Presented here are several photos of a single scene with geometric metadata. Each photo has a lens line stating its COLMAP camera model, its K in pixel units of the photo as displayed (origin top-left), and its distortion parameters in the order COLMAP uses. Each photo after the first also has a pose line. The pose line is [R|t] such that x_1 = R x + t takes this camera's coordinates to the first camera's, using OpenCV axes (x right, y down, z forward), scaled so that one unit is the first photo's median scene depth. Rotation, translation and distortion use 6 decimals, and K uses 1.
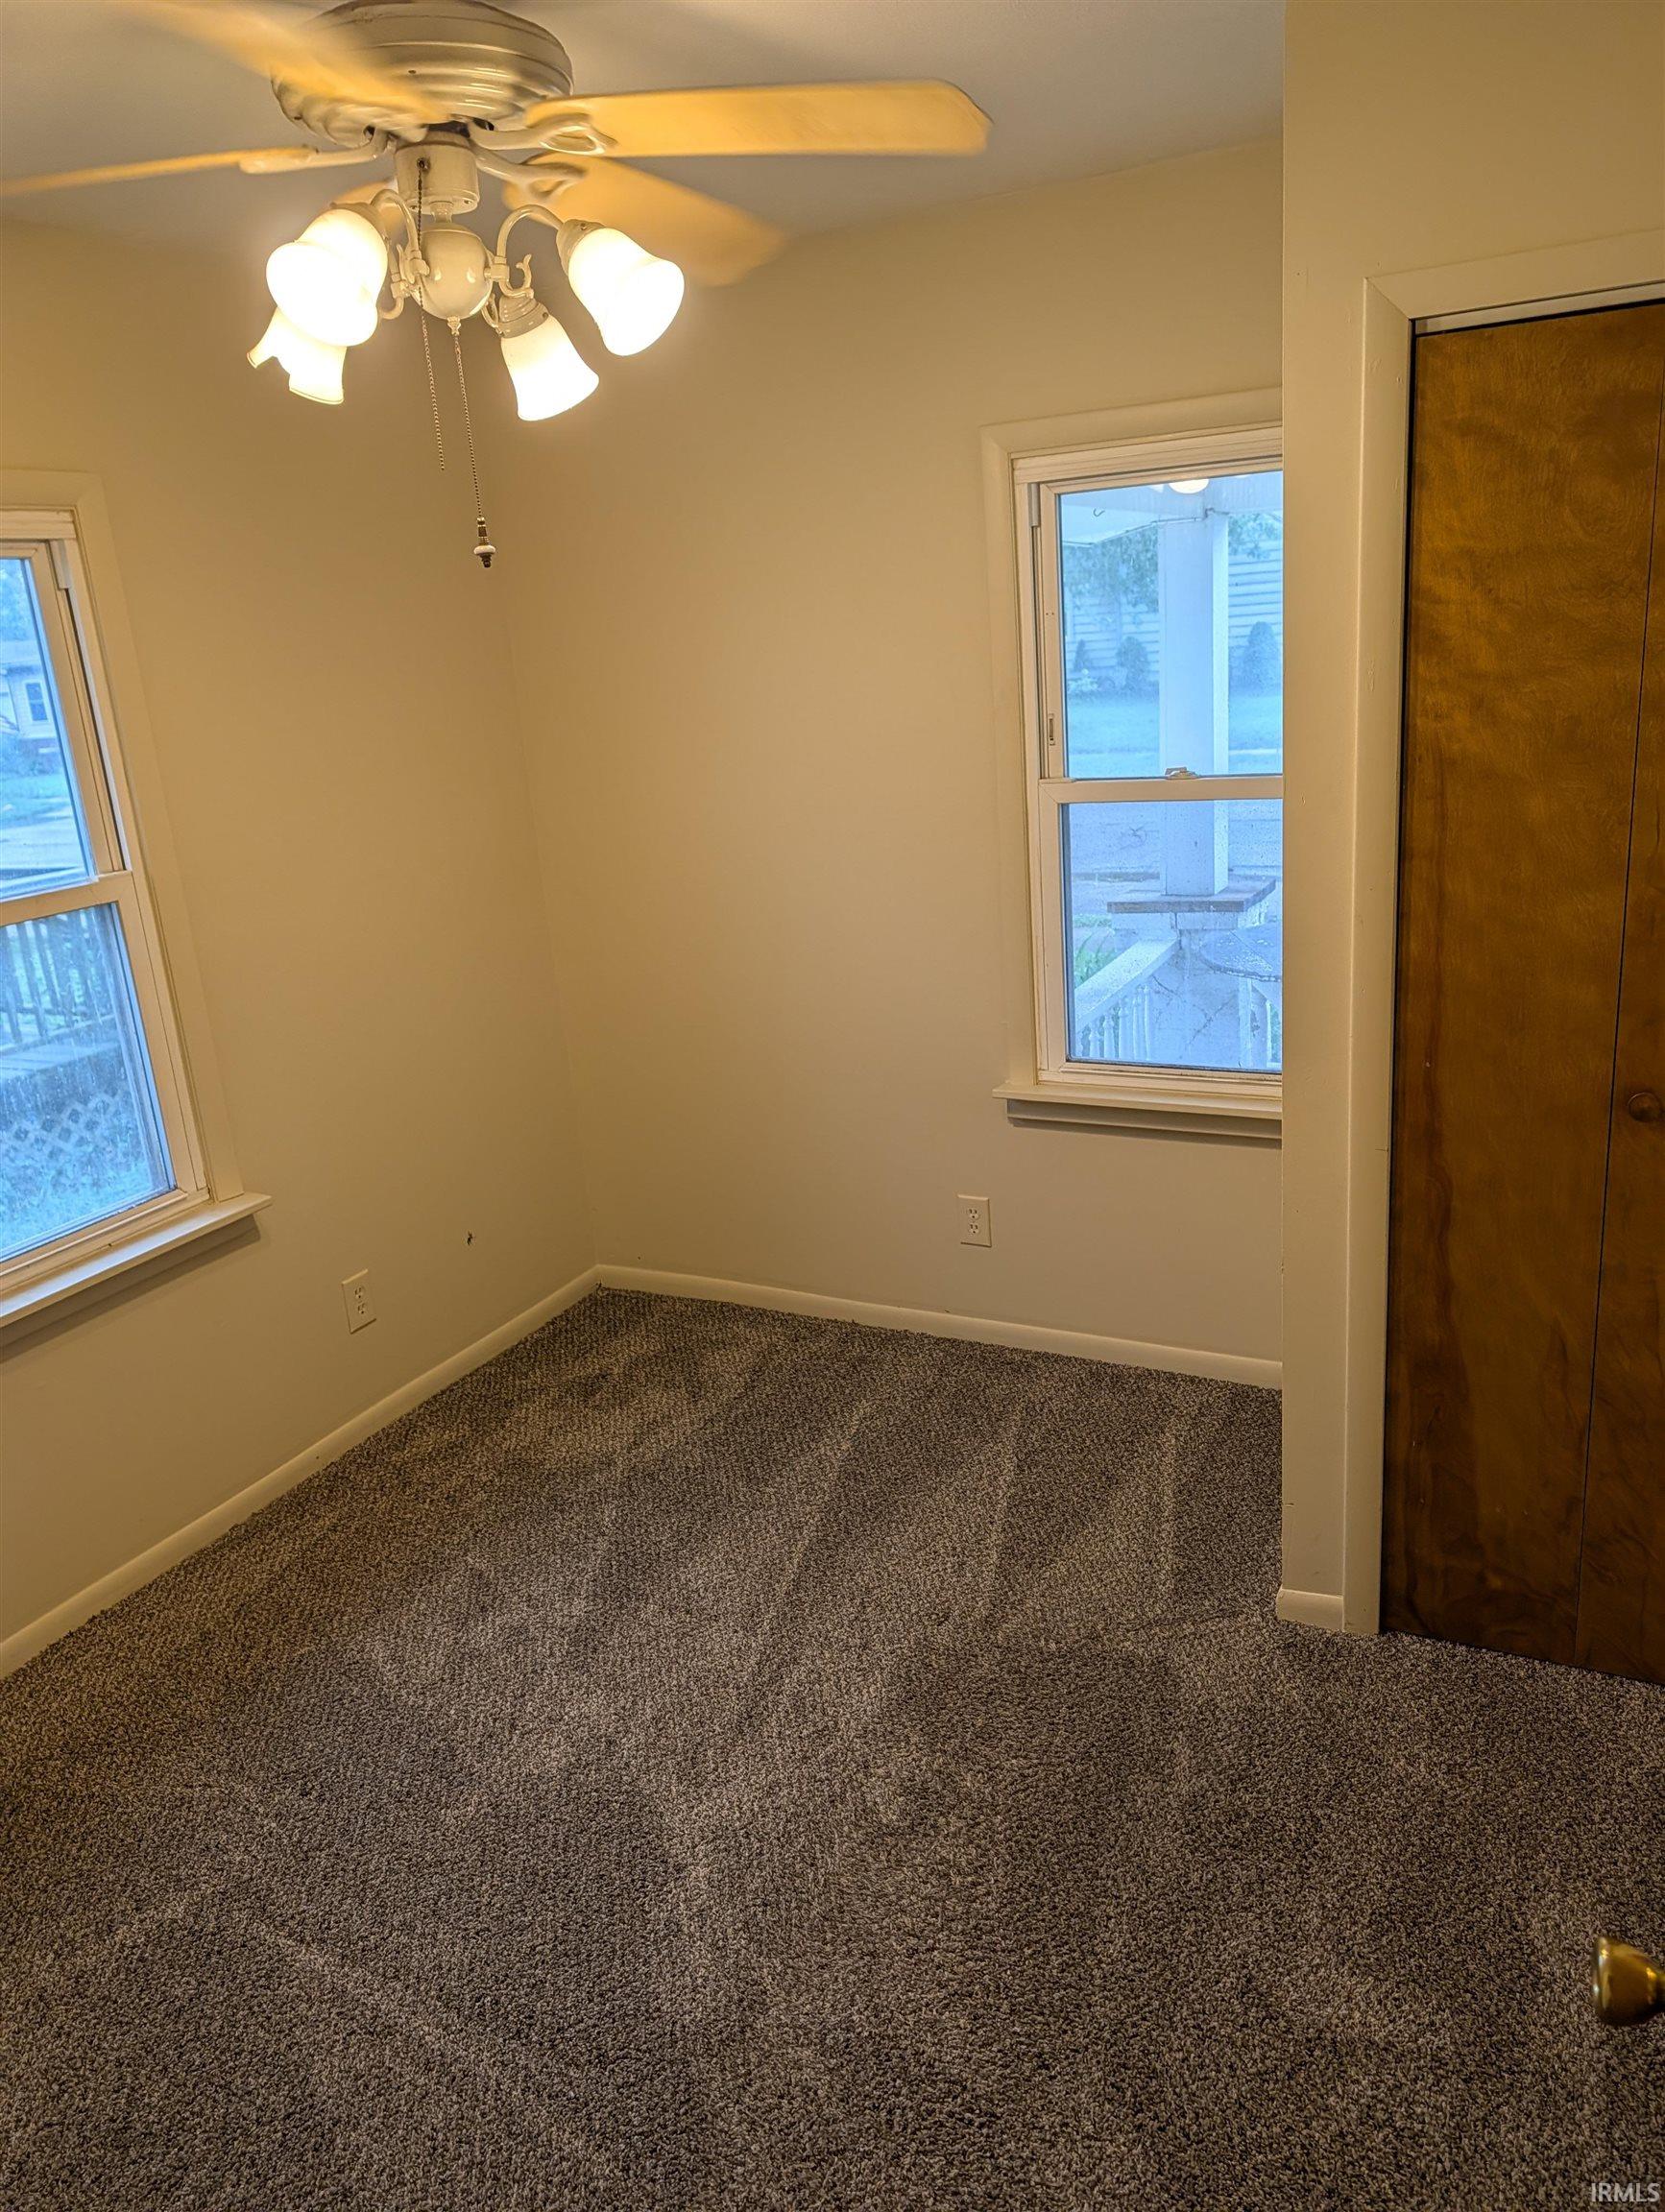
lens RADIAL K [[1582.3, 0, 840.3], [0, 1582.3, 1120.7], [0, 0, 1]] dist [0.004318, 0.004300]
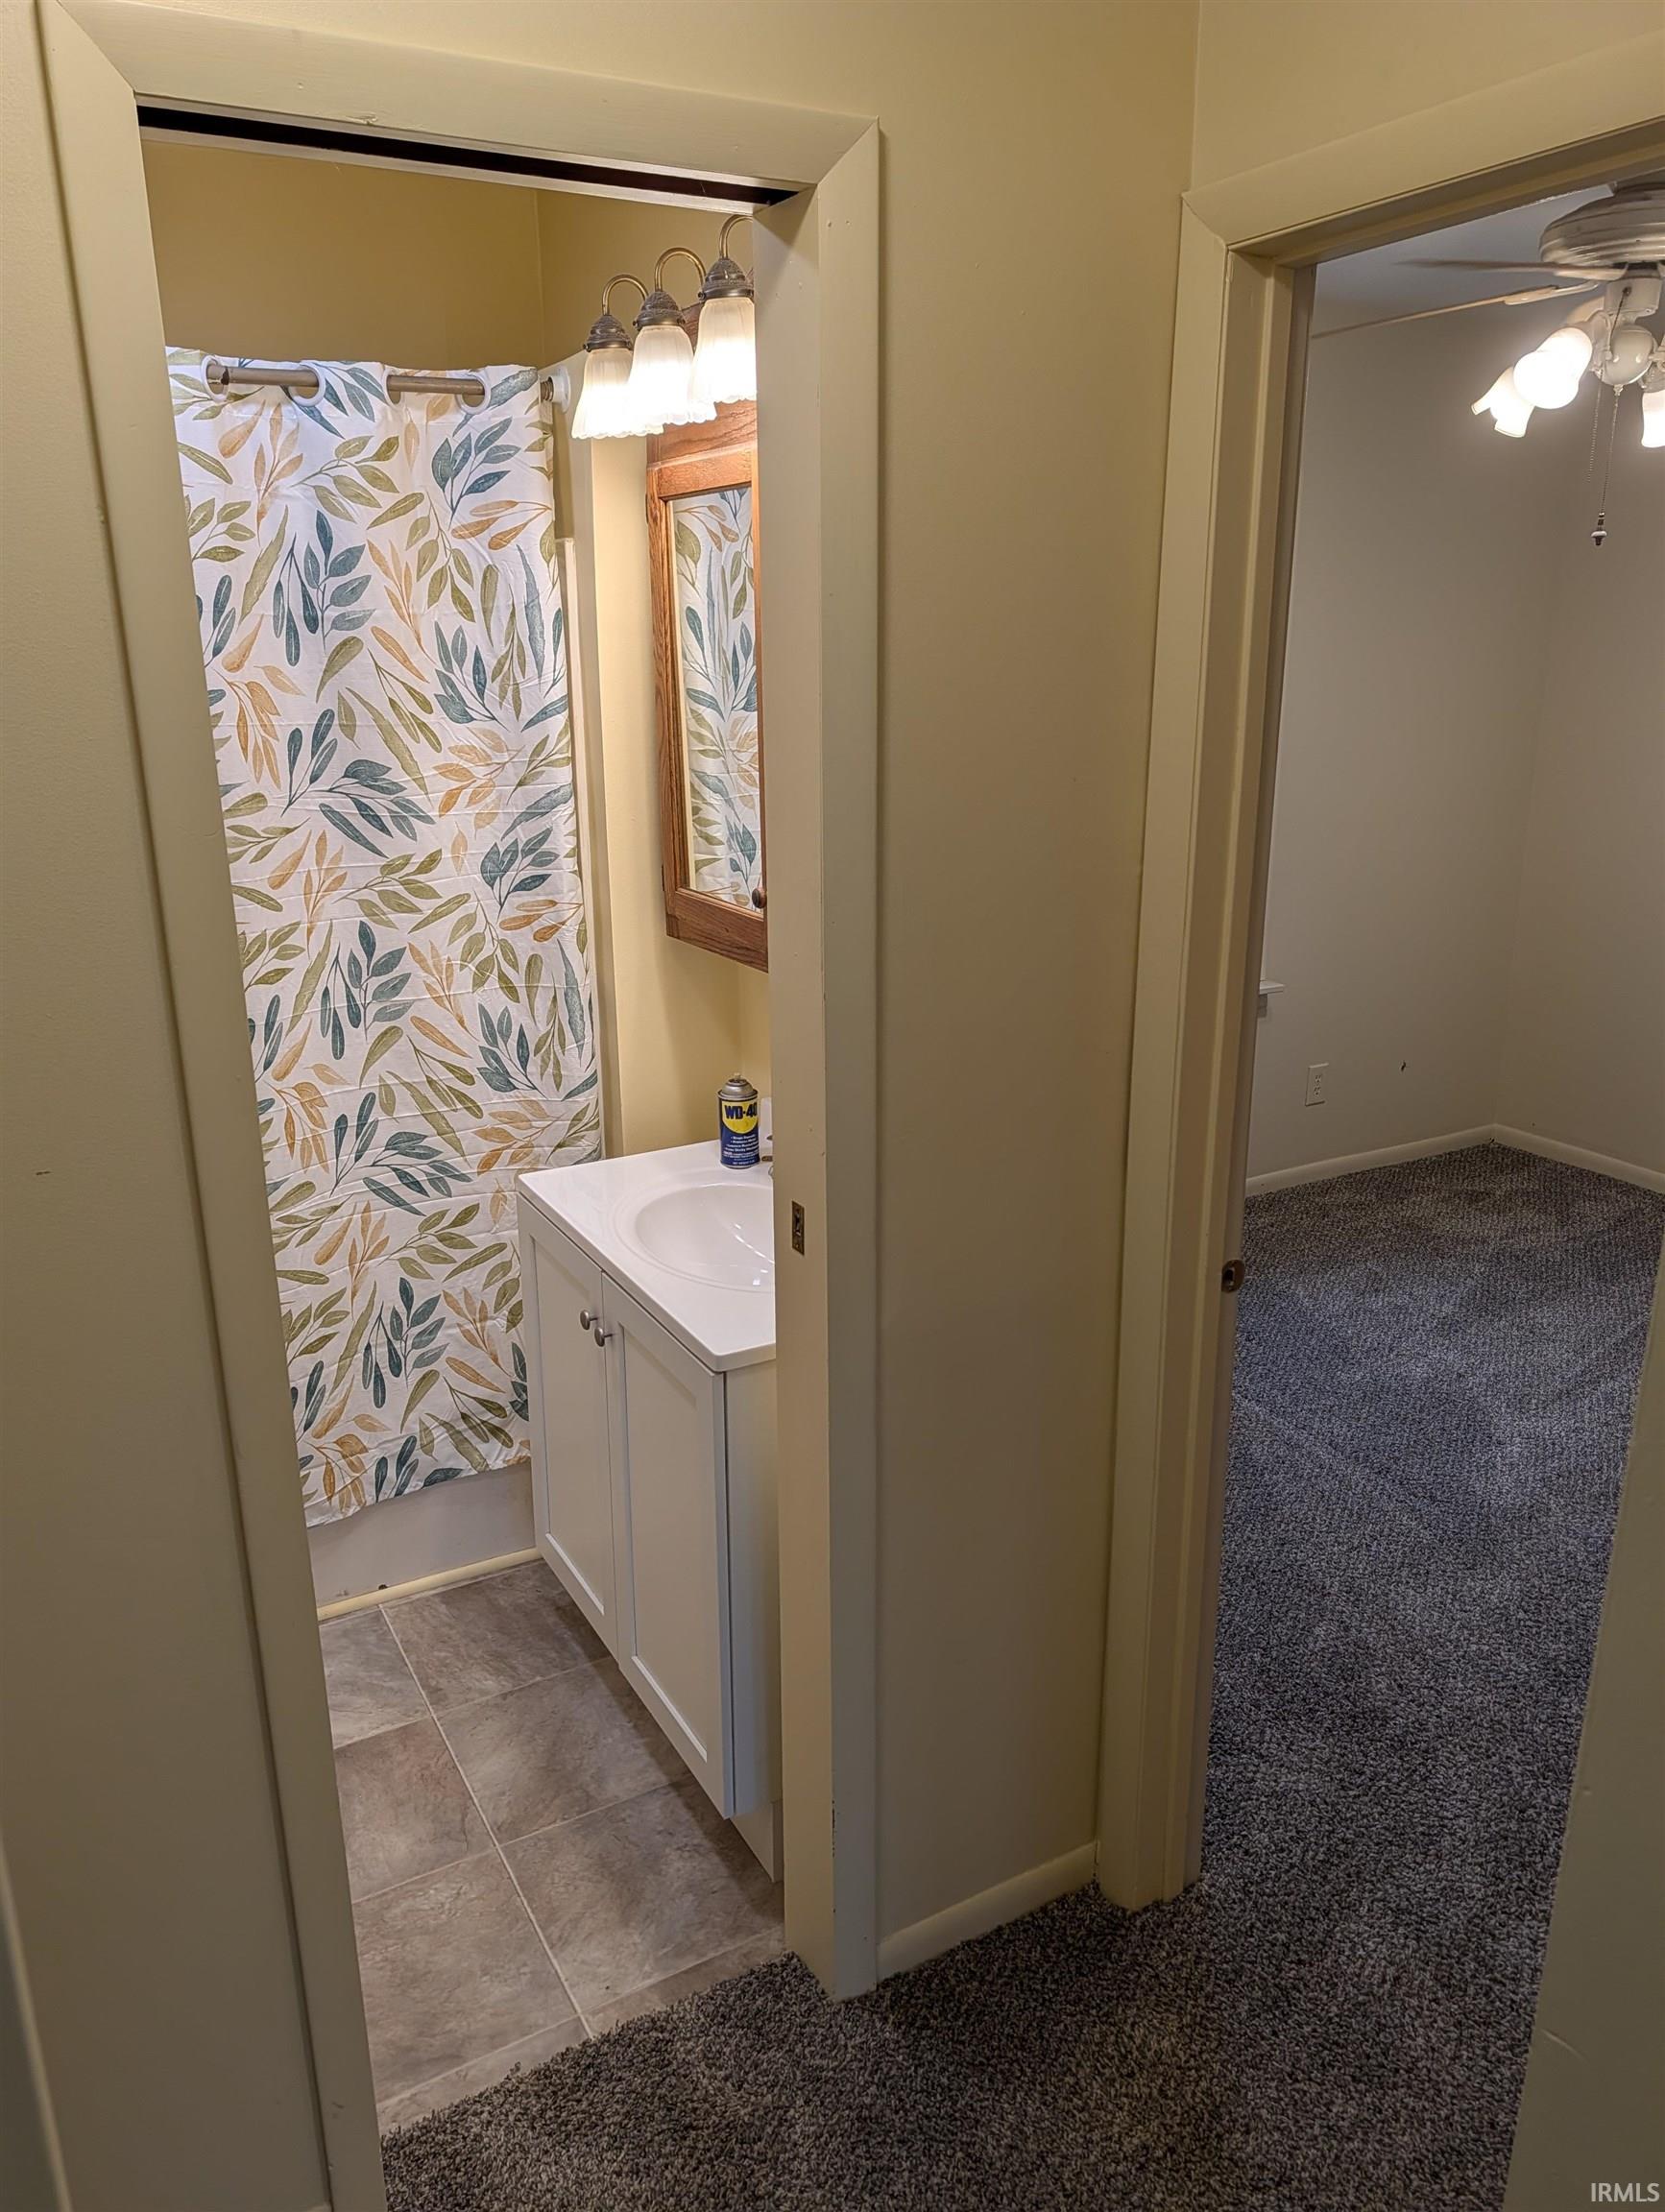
lens RADIAL K [[1582.3, 0, 840.3], [0, 1582.3, 1120.7], [0, 0, 1]] dist [0.004318, 0.004300]
pose [[0.841866, 0.227621, -0.489337, 0.025802], [-0.219014, 0.972781, 0.075704, 0.158232], [0.493249, 0.043439, 0.868803, -0.448799]]
